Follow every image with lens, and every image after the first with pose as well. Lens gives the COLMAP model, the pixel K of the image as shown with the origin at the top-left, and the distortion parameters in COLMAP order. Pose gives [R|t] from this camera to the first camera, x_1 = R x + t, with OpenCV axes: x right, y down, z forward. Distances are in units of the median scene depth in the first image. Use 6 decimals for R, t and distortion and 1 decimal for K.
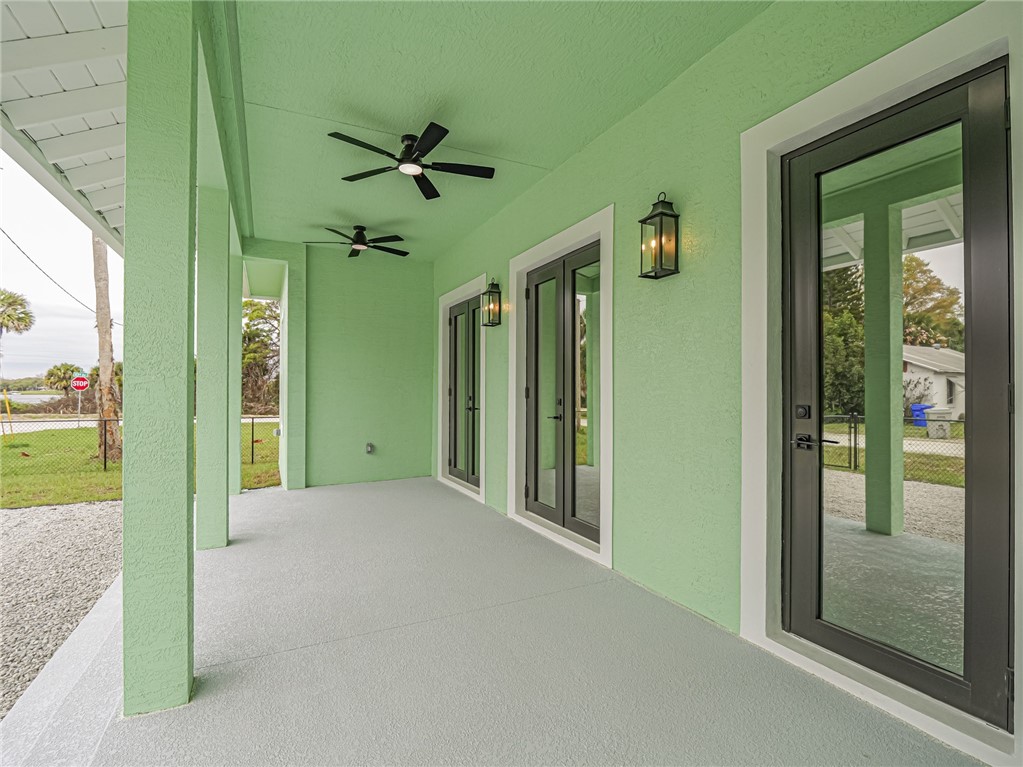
lens RADIAL K [[514.7, 0, 507.2], [0, 514.7, 395.3], [0, 0, 1]] dist [-0.013856, -0.001191]
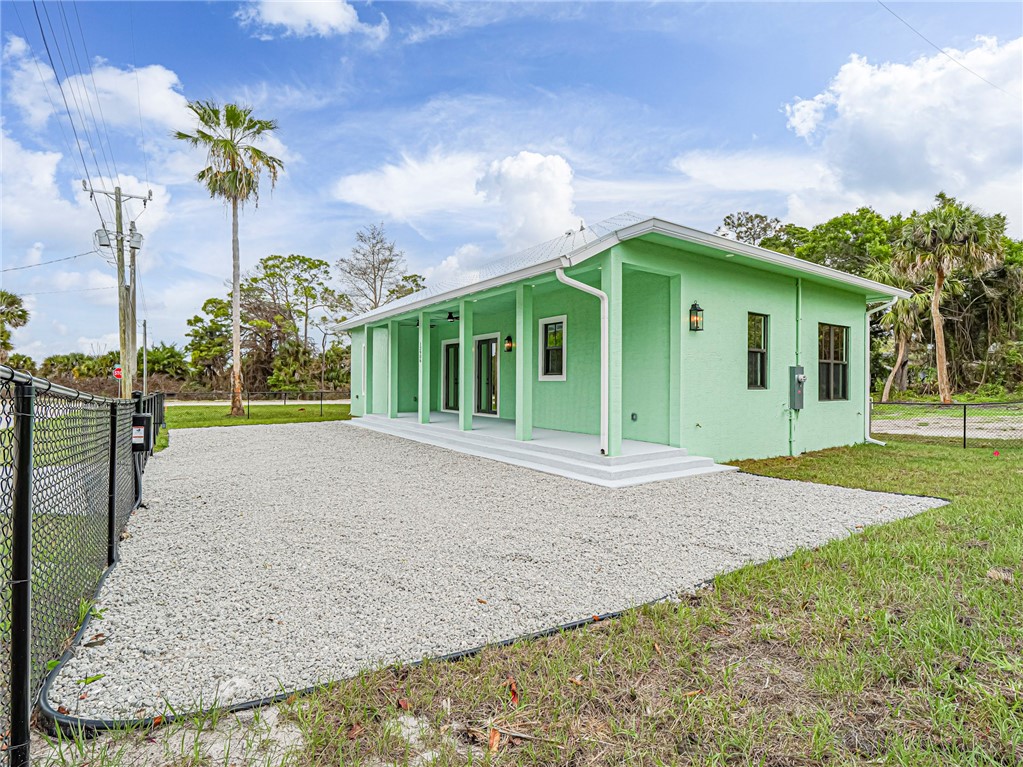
lens RADIAL K [[534.2, 0, 505.0], [0, 534.2, 385.9], [0, 0, 1]] dist [-0.000634, -0.000041]
pose [[0.992121, 0.000299, 0.125282, -0.234057], [-0.000125, 0.999999, -0.001404, 0.061285], [-0.125282, 0.001377, 0.992120, -2.617455]]
